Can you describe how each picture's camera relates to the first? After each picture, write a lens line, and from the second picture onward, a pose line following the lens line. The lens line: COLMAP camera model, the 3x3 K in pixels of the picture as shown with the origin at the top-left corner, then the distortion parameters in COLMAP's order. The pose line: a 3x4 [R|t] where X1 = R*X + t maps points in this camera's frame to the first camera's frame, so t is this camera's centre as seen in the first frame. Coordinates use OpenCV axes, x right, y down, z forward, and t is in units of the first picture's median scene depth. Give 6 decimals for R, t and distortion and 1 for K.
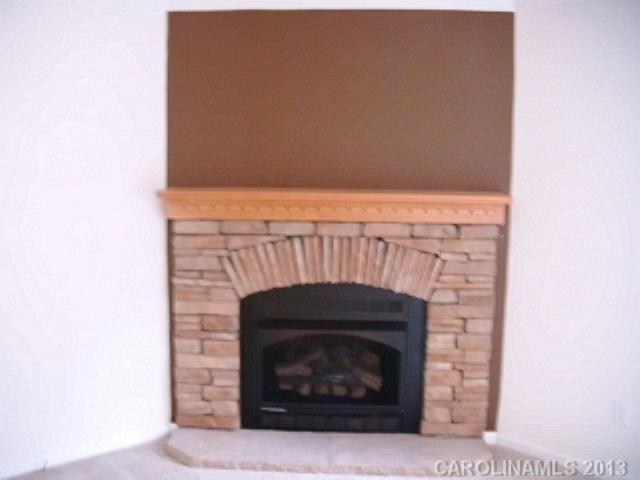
lens RADIAL K [[677.0, 0, 320.0], [0, 677.0, 240.0], [0, 0, 1]] dist [-0.250826, 0.003279]
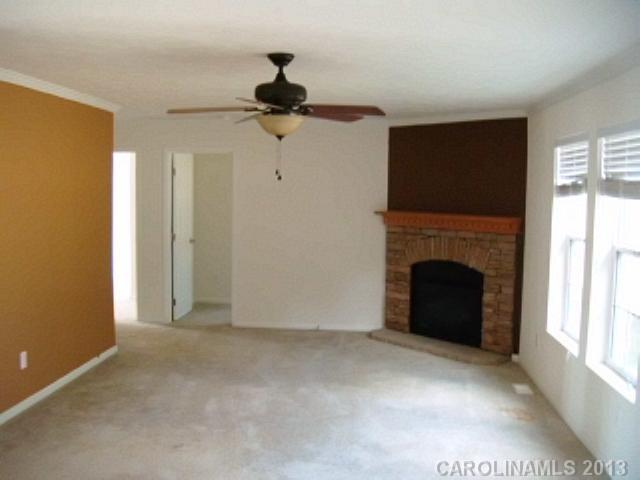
lens RADIAL K [[677.0, 0, 320.0], [0, 677.0, 240.0], [0, 0, 1]] dist [-0.250826, 0.003279]
pose [[0.673257, 0.051720, -0.737597, 1.215841], [-0.080118, 0.996780, -0.003235, 0.039411], [0.735055, 0.061273, 0.675233, -0.594604]]
